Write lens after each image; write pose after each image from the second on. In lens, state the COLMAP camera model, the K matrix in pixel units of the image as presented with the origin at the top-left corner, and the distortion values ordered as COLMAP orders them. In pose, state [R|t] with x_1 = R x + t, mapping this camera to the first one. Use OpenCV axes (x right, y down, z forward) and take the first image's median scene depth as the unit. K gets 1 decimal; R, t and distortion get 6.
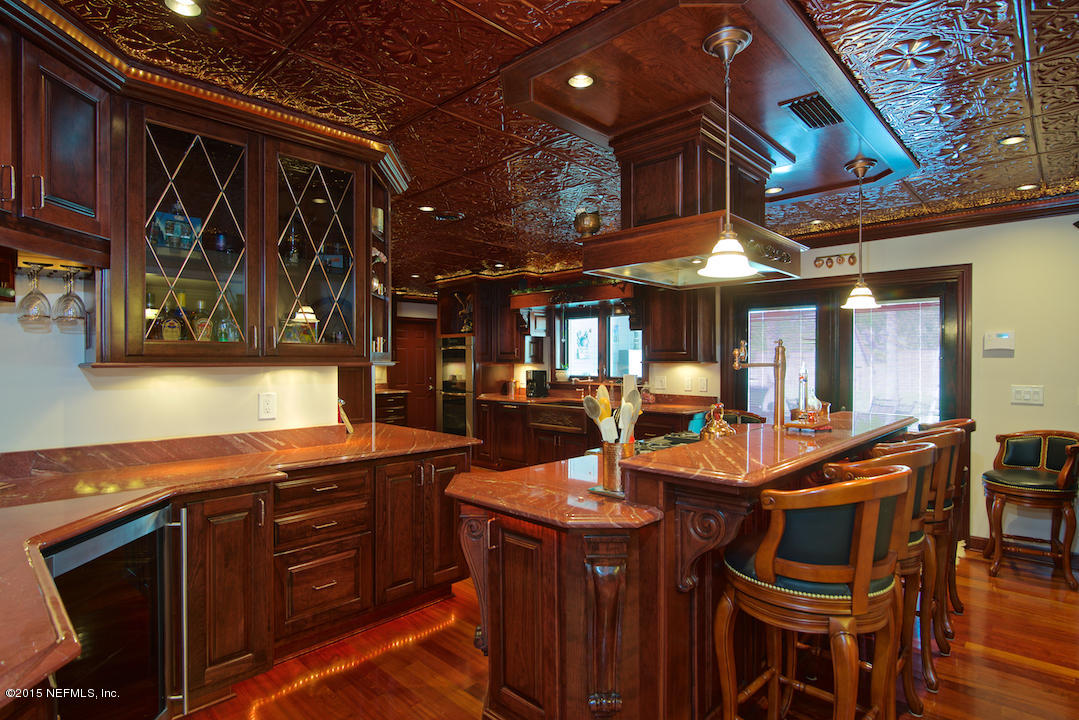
lens RADIAL K [[556.6, 0, 539.5], [0, 556.6, 360.0], [0, 0, 1]] dist [-0.002029, -0.000153]
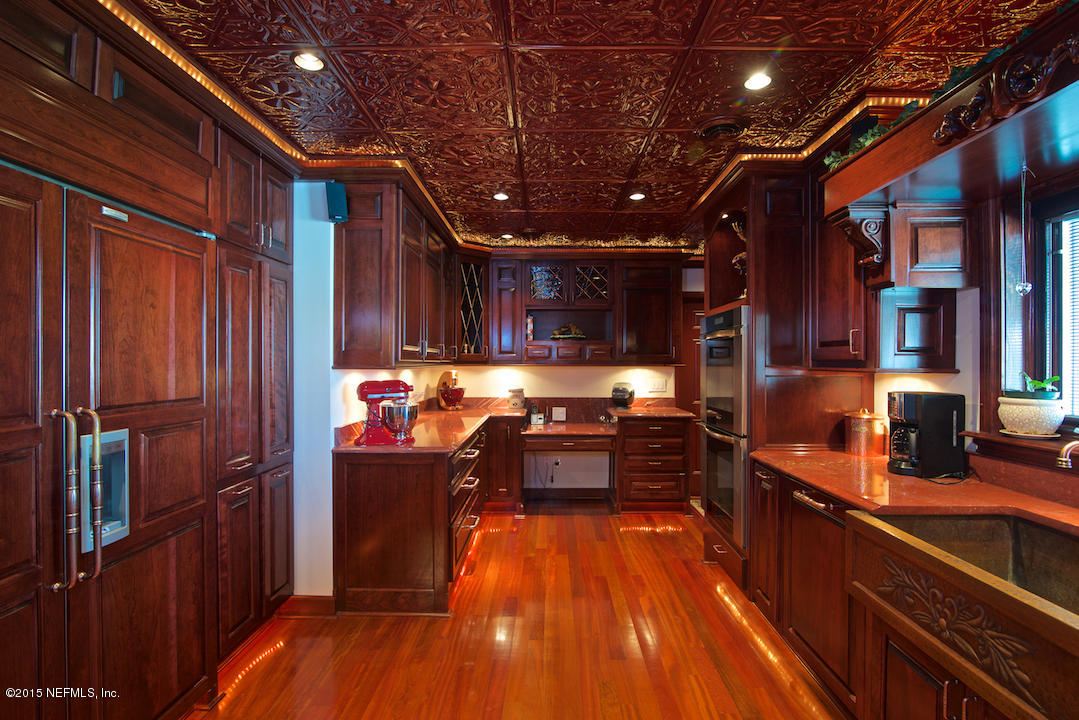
lens RADIAL K [[536.8, 0, 539.5], [0, 536.8, 360.0], [0, 0, 1]] dist [-0.002415, -0.000414]
pose [[0.703552, 0.001760, -0.710641, 0.059276], [-0.001190, 0.999998, 0.001298, -0.001337], [0.710643, -0.000068, 0.703553, 0.616185]]
